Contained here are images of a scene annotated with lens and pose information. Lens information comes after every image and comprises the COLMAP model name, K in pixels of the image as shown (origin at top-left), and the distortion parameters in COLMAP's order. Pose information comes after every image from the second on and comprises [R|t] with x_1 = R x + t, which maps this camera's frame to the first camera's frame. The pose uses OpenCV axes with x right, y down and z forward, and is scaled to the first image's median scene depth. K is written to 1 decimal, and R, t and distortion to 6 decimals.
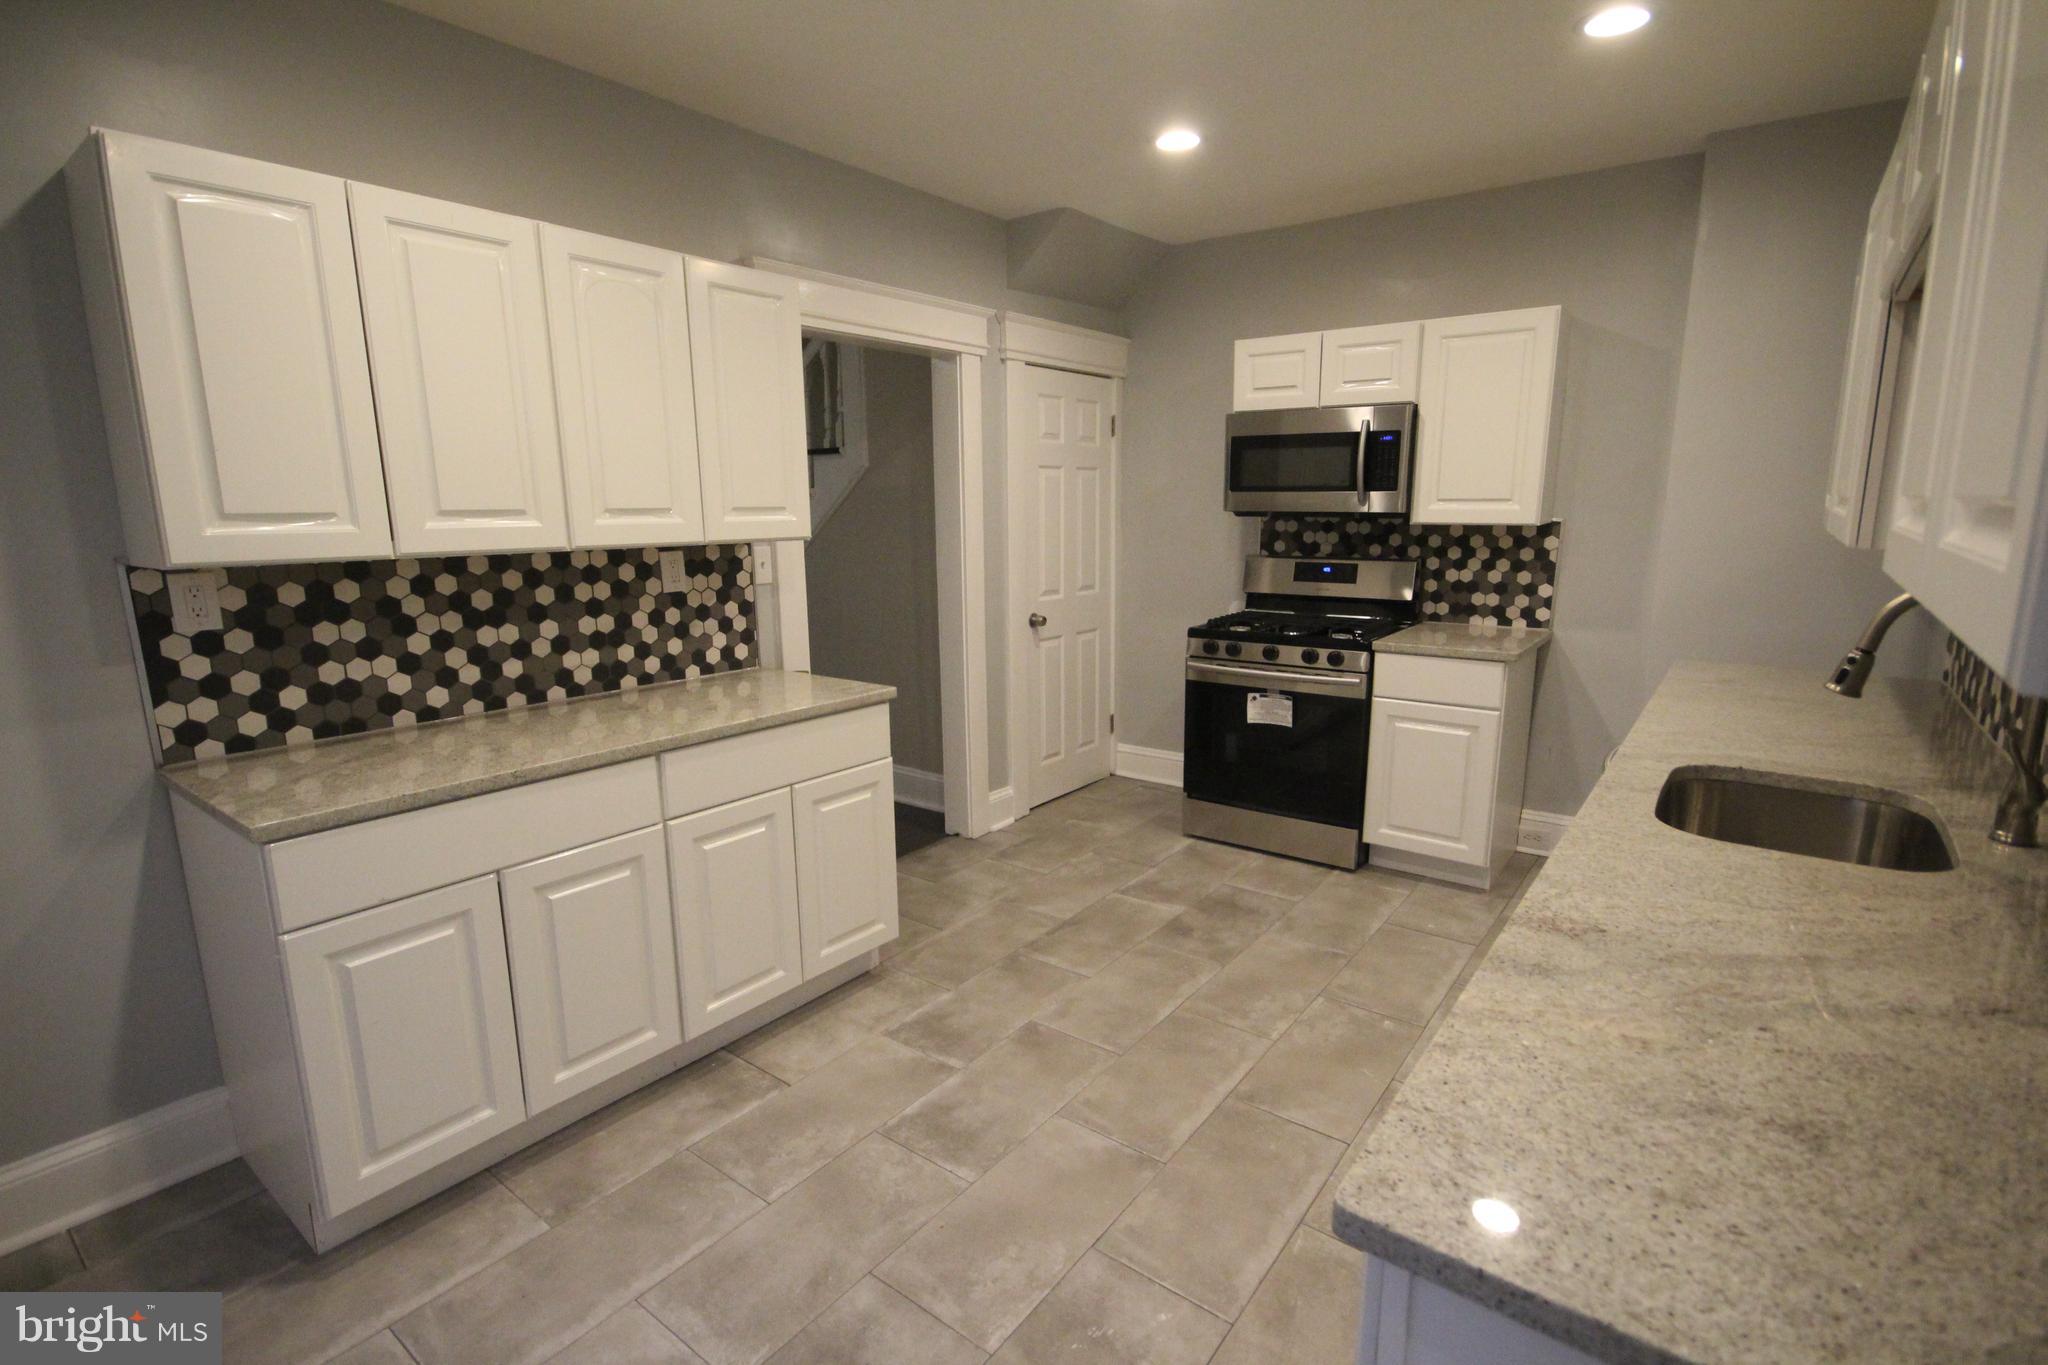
lens RADIAL K [[955.8, 0, 1030.2], [0, 955.8, 687.4], [0, 0, 1]] dist [-0.010164, 0.001100]
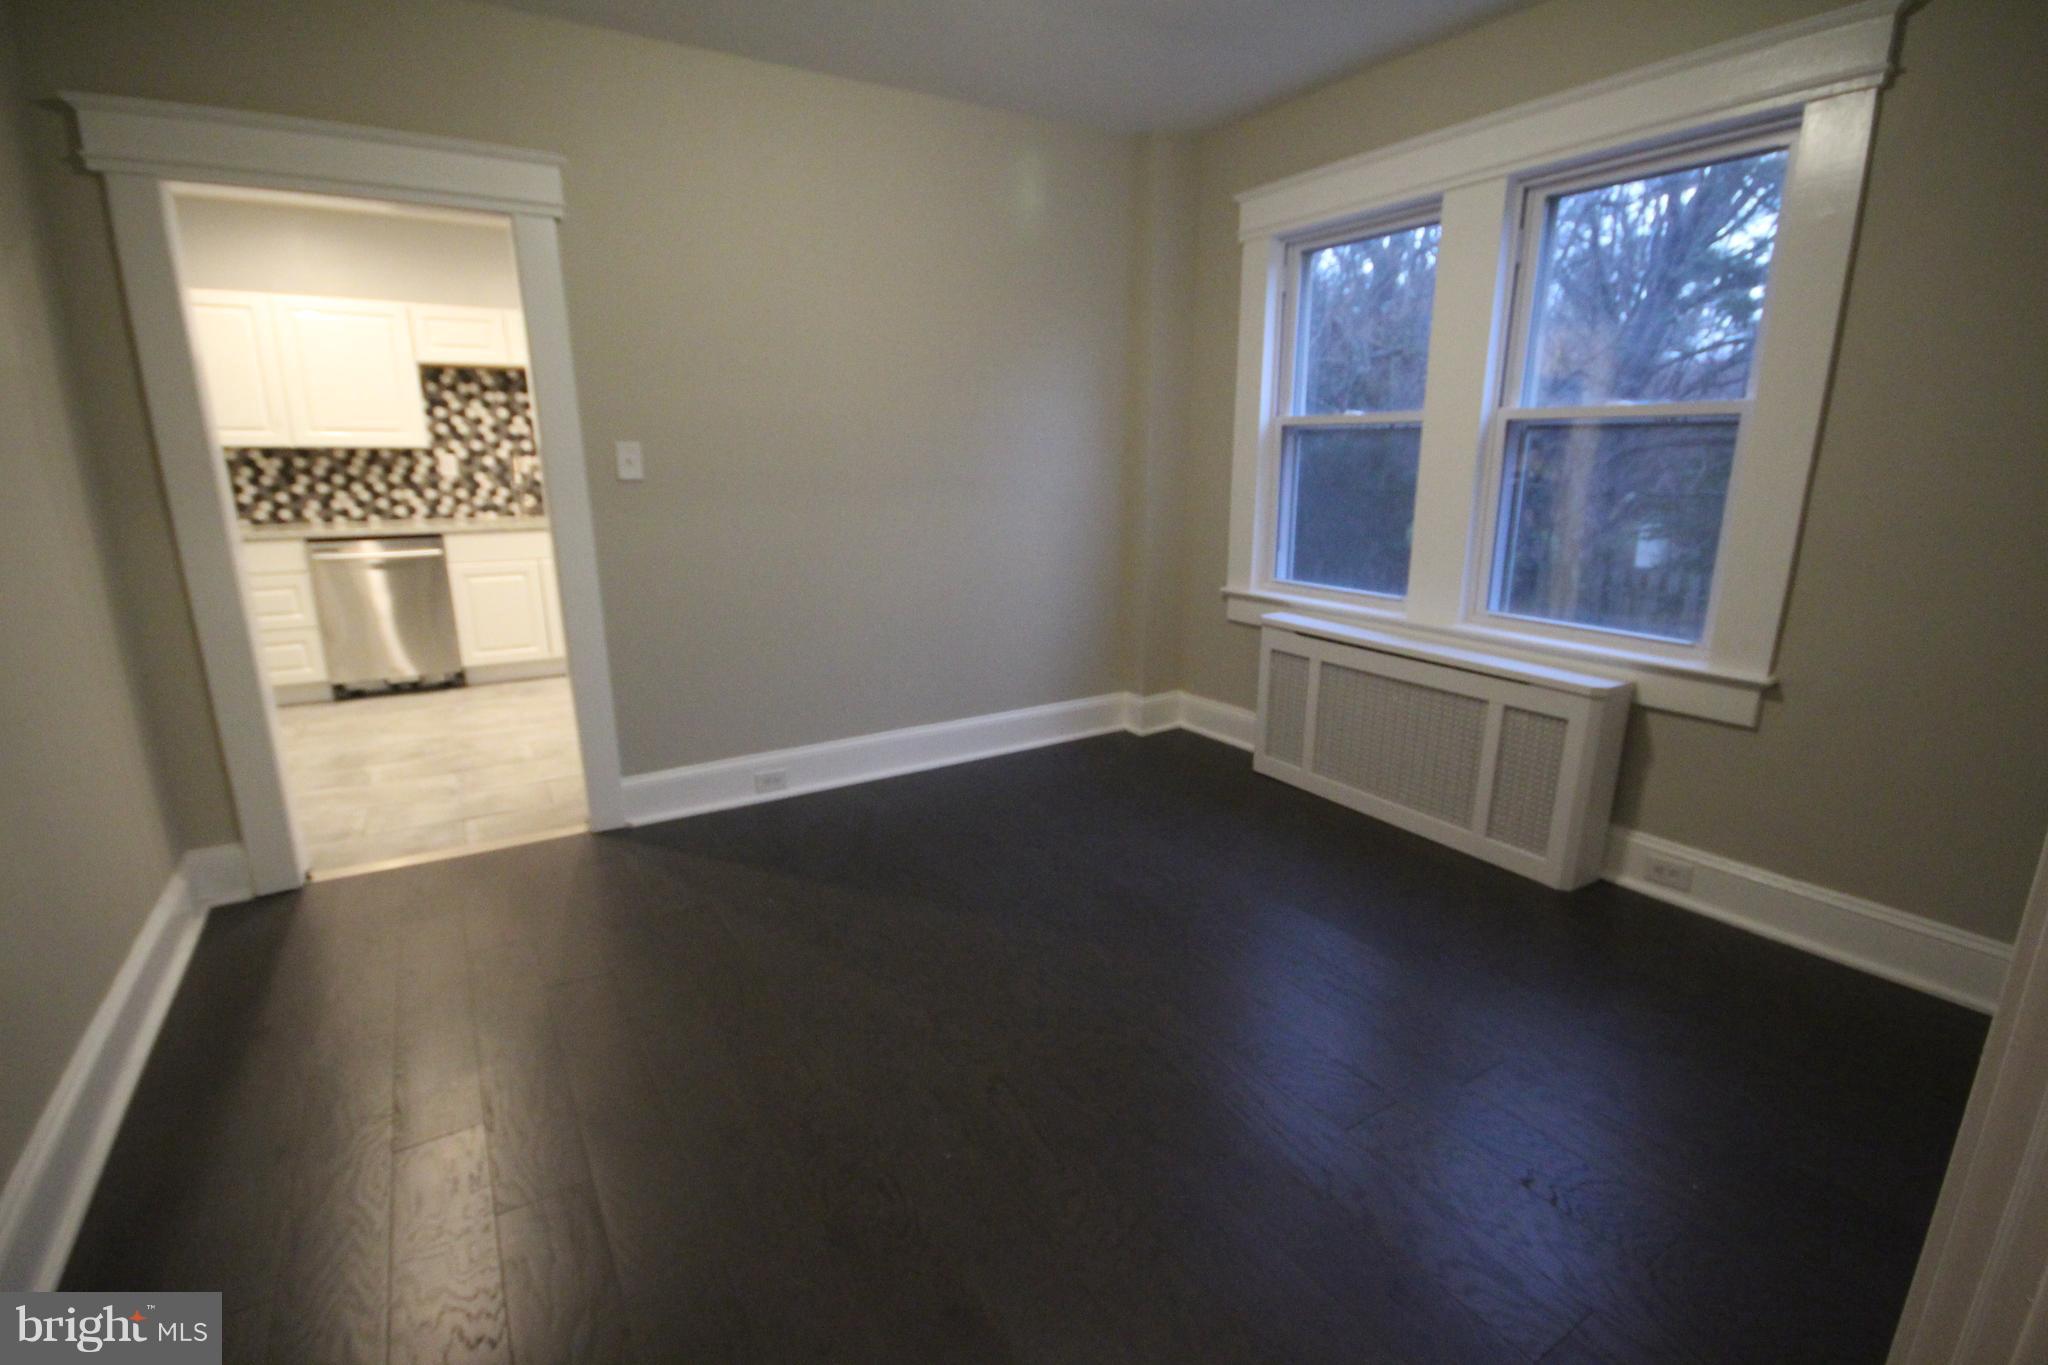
lens RADIAL K [[955.8, 0, 1059.4], [0, 955.8, 696.6], [0, 0, 1]] dist [-0.010164, 0.001100]
pose [[-0.940293, -0.081472, 0.330470, -0.980131], [0.069574, 0.904420, 0.420932, -0.274848], [-0.333178, 0.418792, -0.844752, 1.567859]]
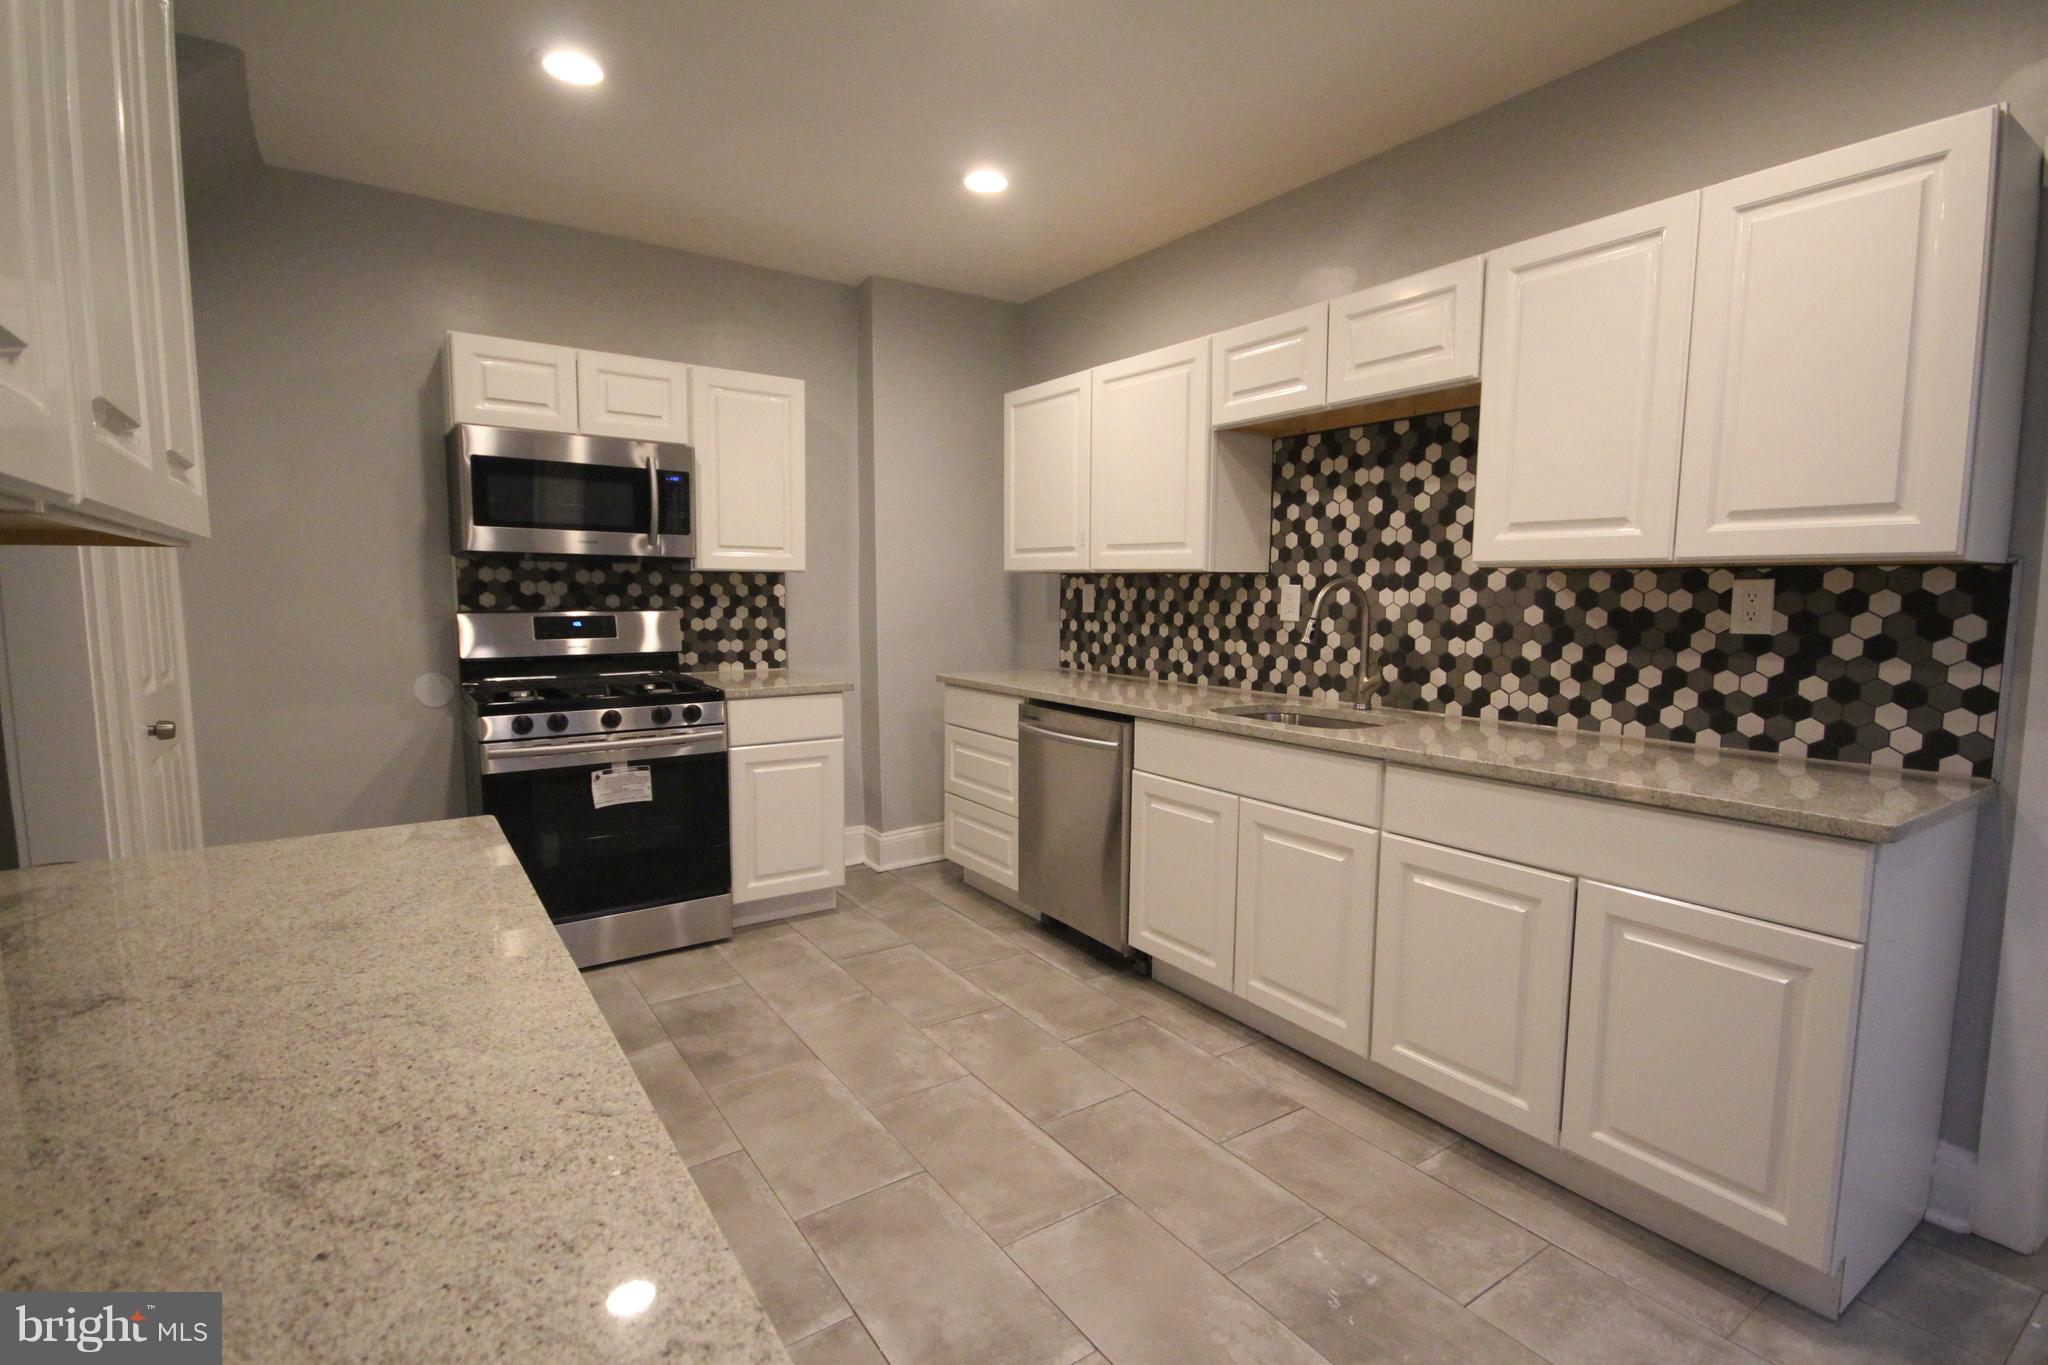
lens RADIAL K [[955.8, 0, 1027.9], [0, 955.8, 685.3], [0, 0, 1]] dist [-0.010164, 0.001100]
pose [[0.310021, -0.084955, 0.946926, -0.427523], [0.172970, 0.984417, 0.031689, -0.028989], [-0.934863, 0.153966, 0.319885, 0.397296]]
